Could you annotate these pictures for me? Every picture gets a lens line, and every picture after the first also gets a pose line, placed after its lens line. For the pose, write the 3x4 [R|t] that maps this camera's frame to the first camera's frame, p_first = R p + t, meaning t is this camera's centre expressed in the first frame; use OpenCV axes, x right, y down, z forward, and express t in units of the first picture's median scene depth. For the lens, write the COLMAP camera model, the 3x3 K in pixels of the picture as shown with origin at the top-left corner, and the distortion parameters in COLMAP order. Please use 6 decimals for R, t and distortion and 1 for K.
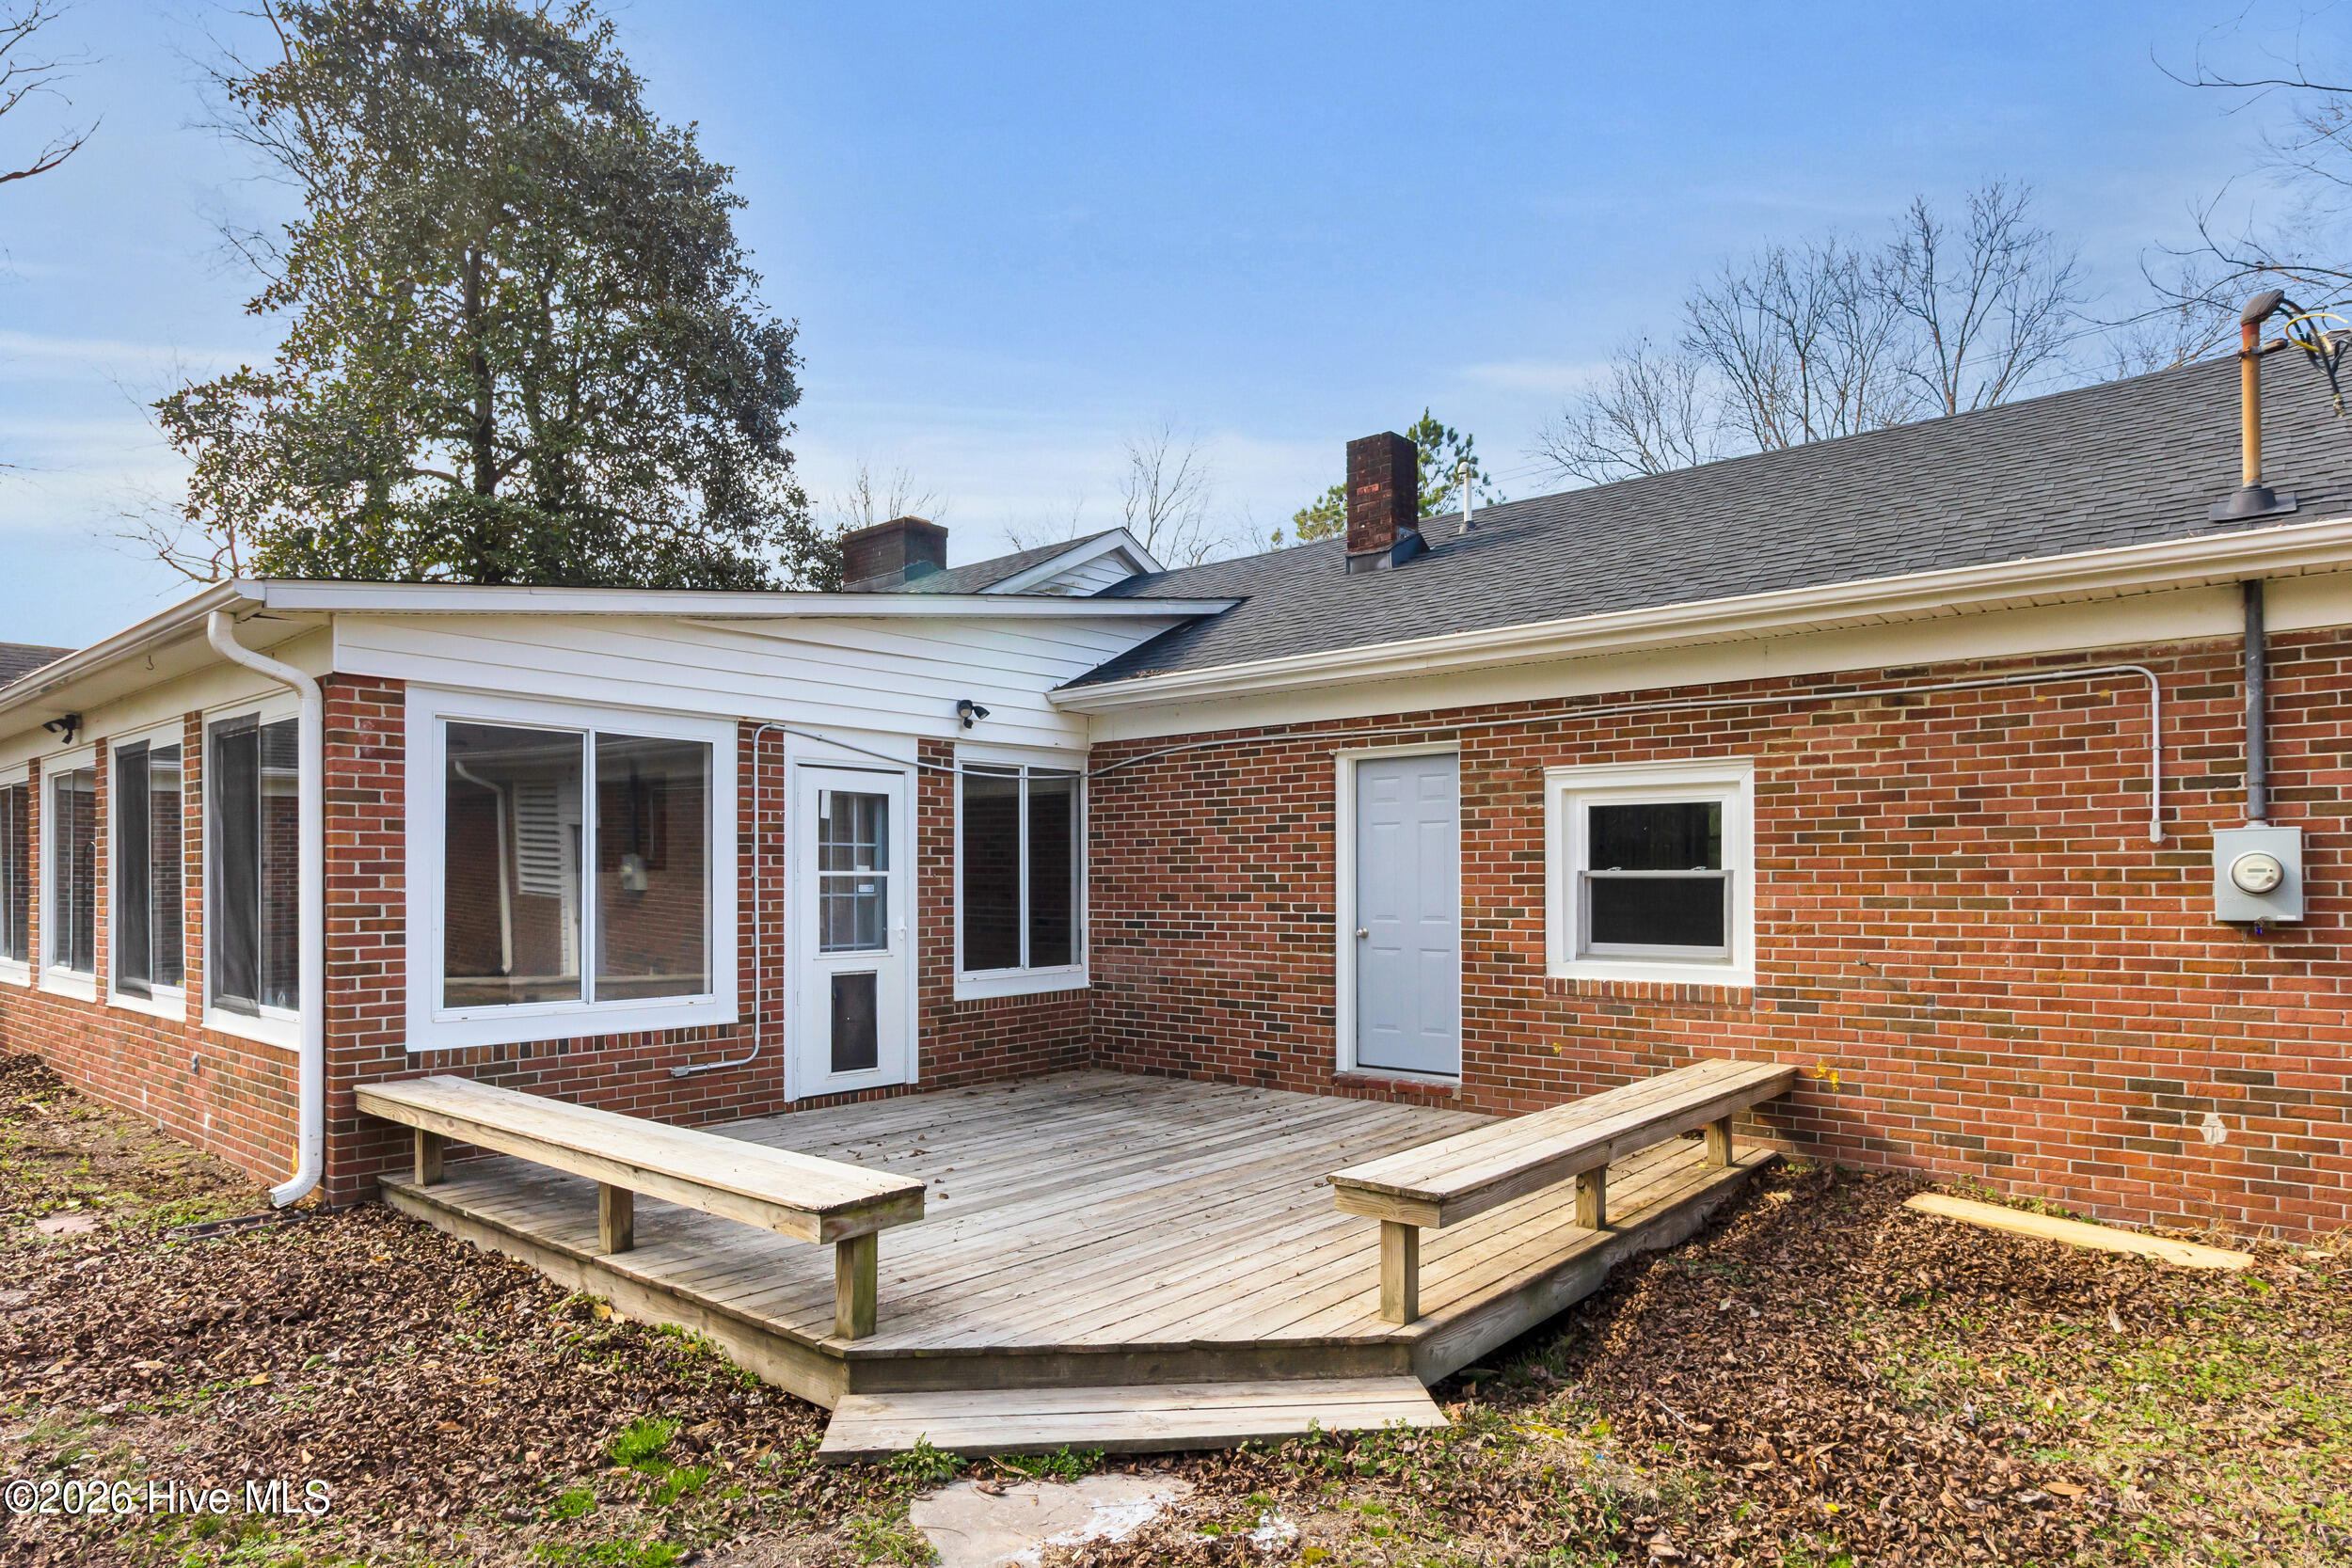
lens RADIAL K [[1324.1, 0, 1162.3], [0, 1324.1, 876.3], [0, 0, 1]] dist [0.001556, -0.000279]
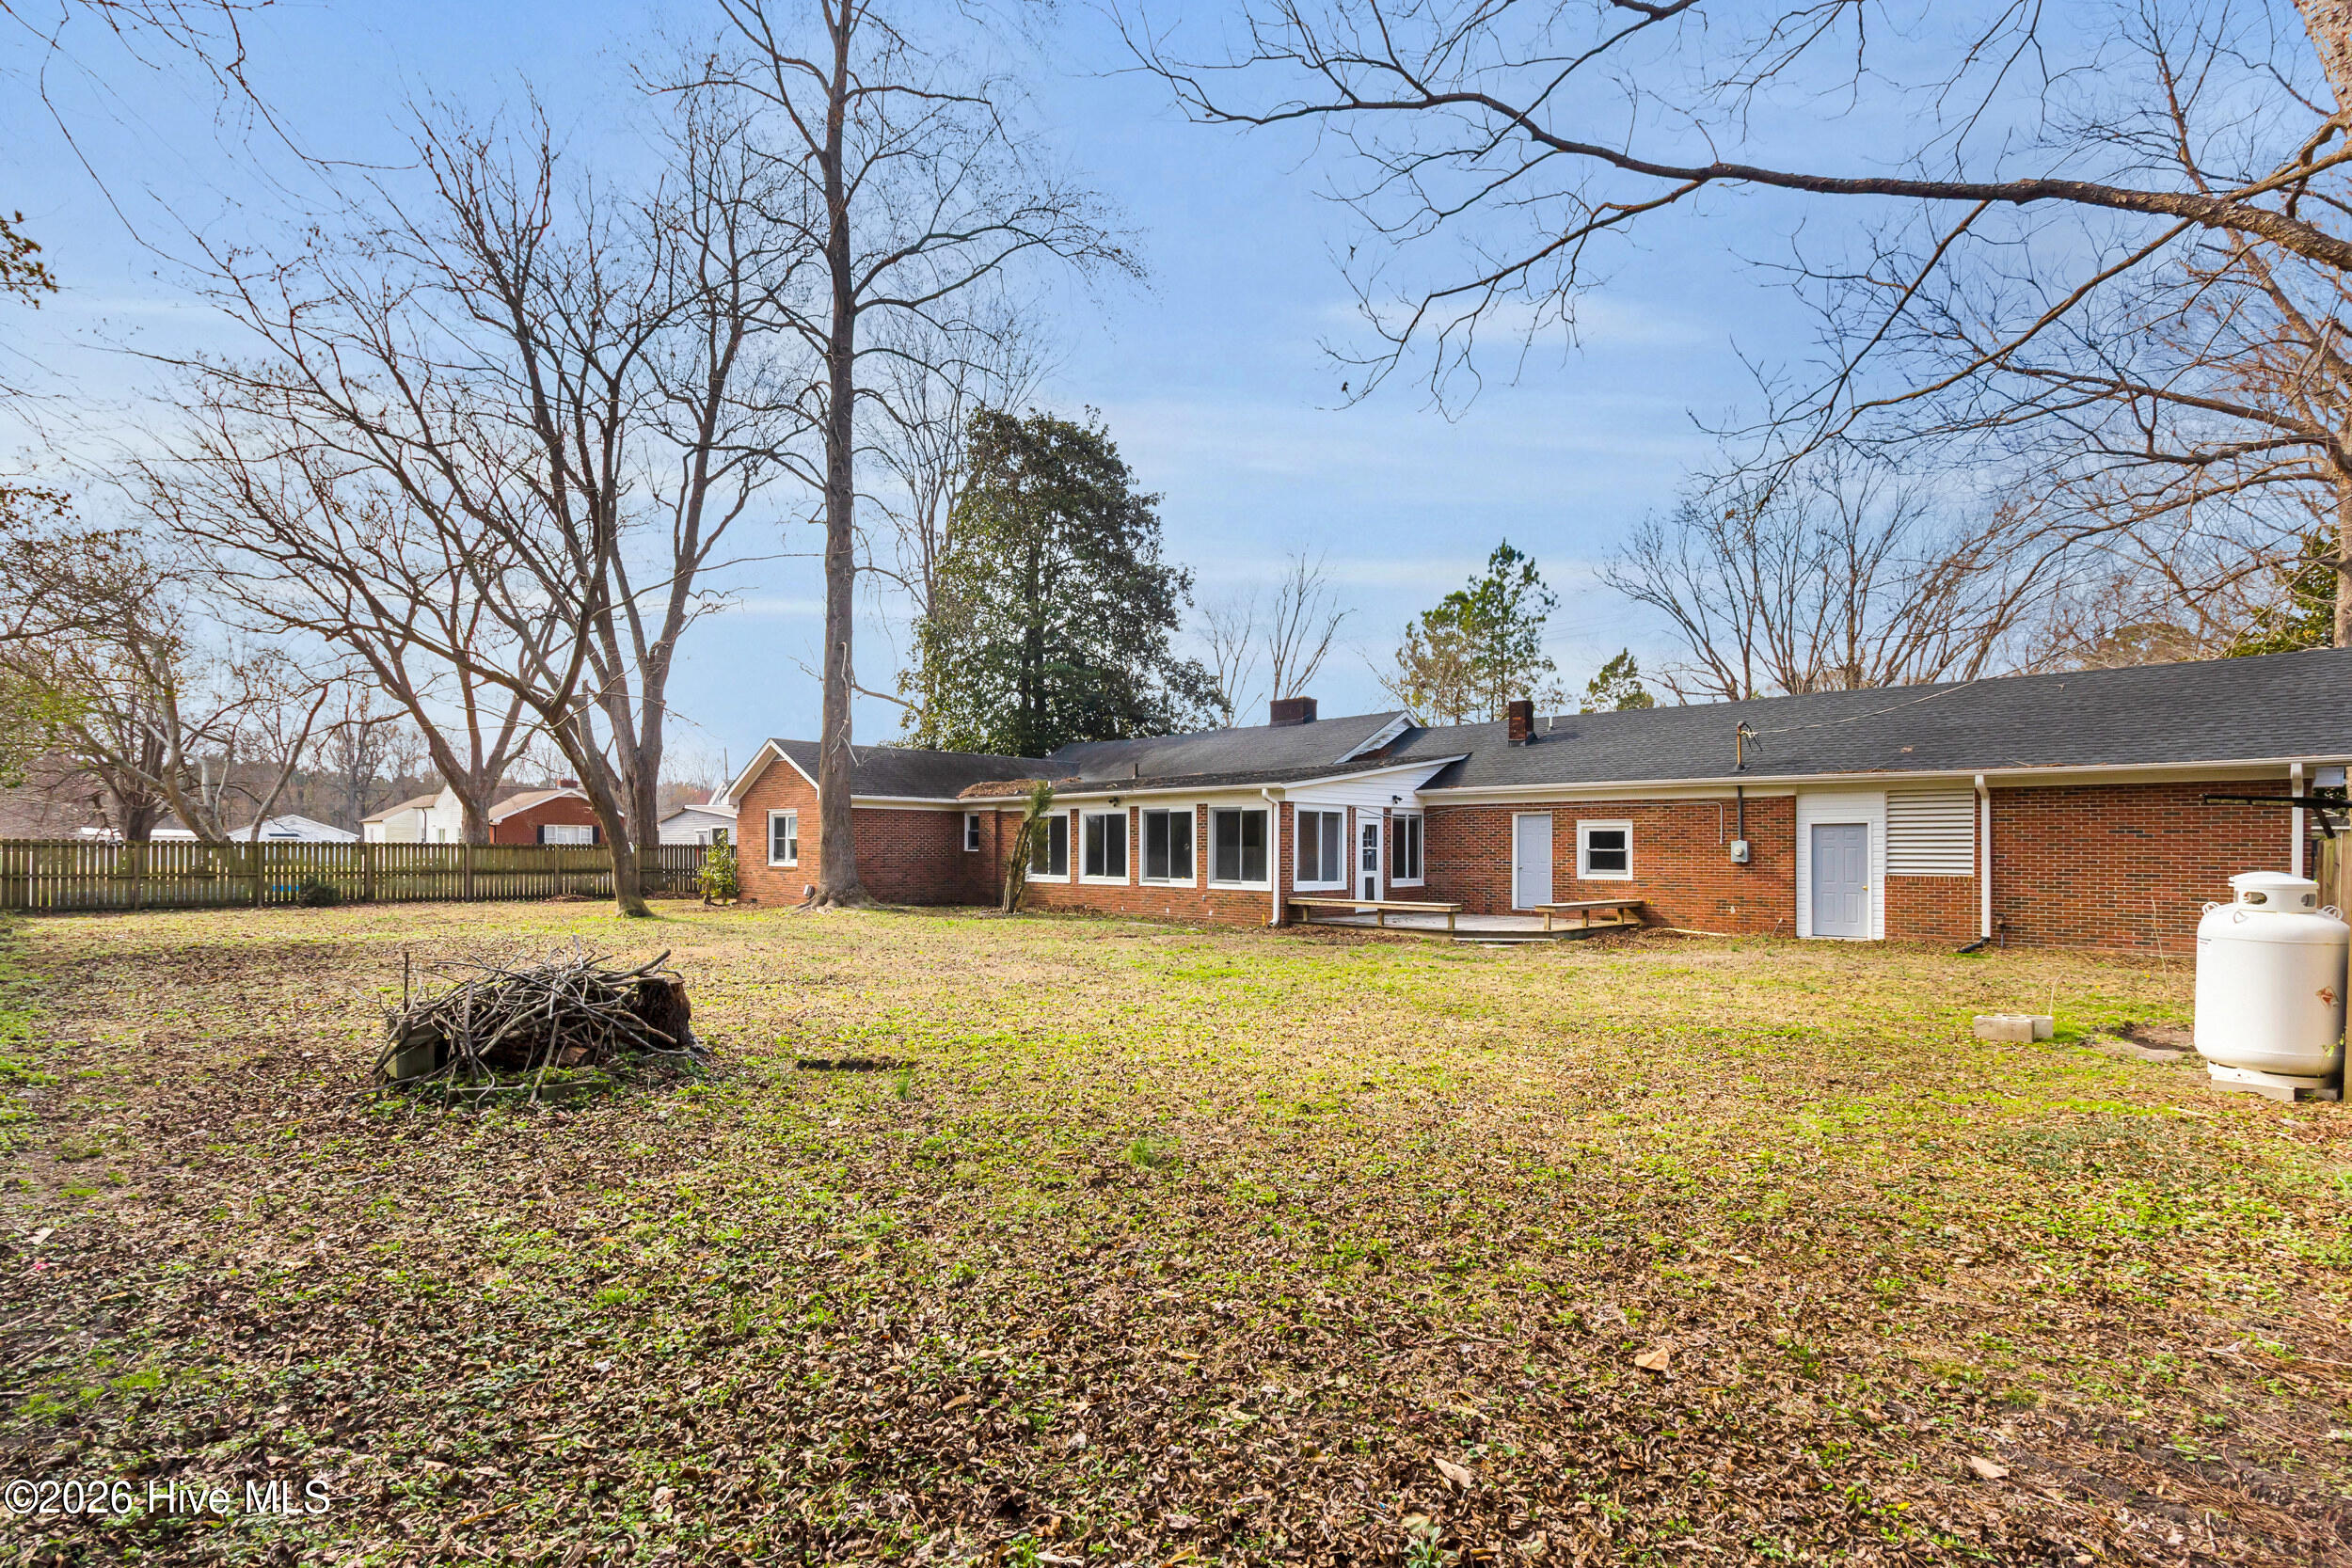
lens RADIAL K [[1116.7, 0, 1145.1], [0, 1116.7, 842.5], [0, 0, 1]] dist [-0.000460, -0.000079]
pose [[0.995494, 0.006776, -0.094582, -0.555546], [-0.007192, 0.999966, -0.004057, -0.001390], [0.094551, 0.004719, 0.995509, -2.002914]]
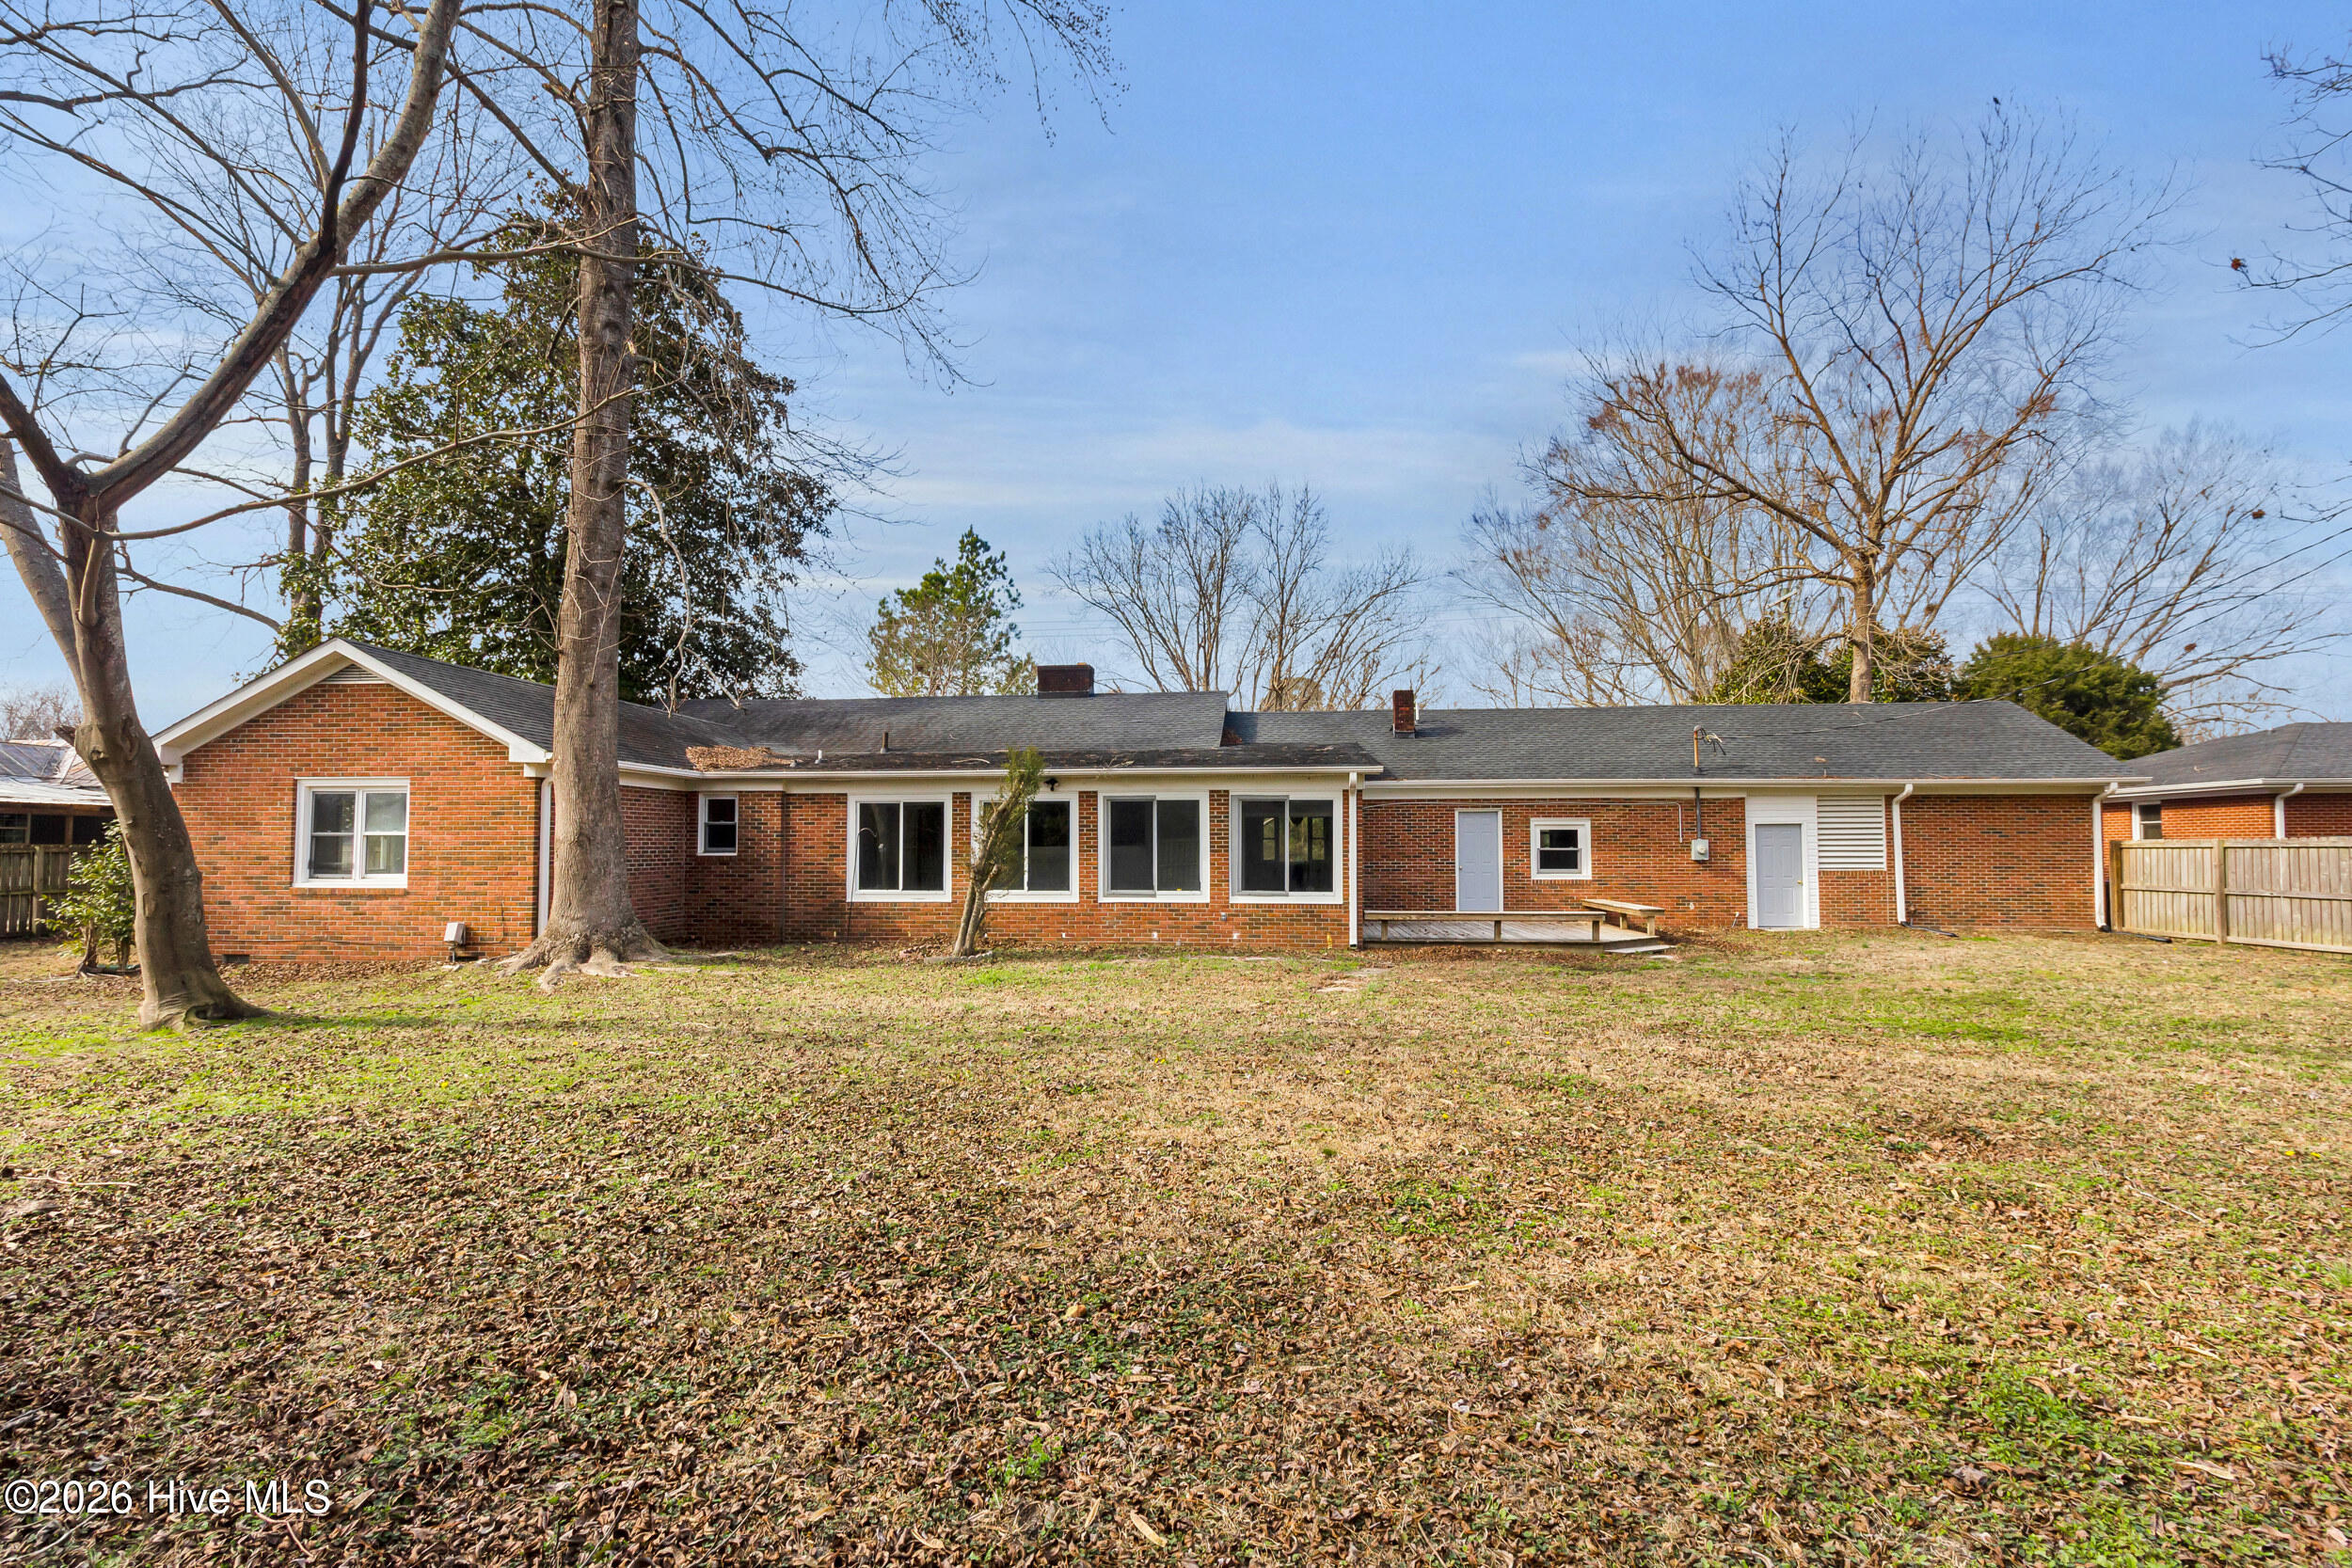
lens RADIAL K [[1116.7, 0, 1175.5], [0, 1116.7, 794.4], [0, 0, 1]] dist [-0.000460, -0.000079]
pose [[0.824359, 0.030023, 0.565270, -1.995109], [-0.002362, 0.998766, -0.049602, 0.002240], [-0.566062, 0.039555, 0.823413, -0.819919]]
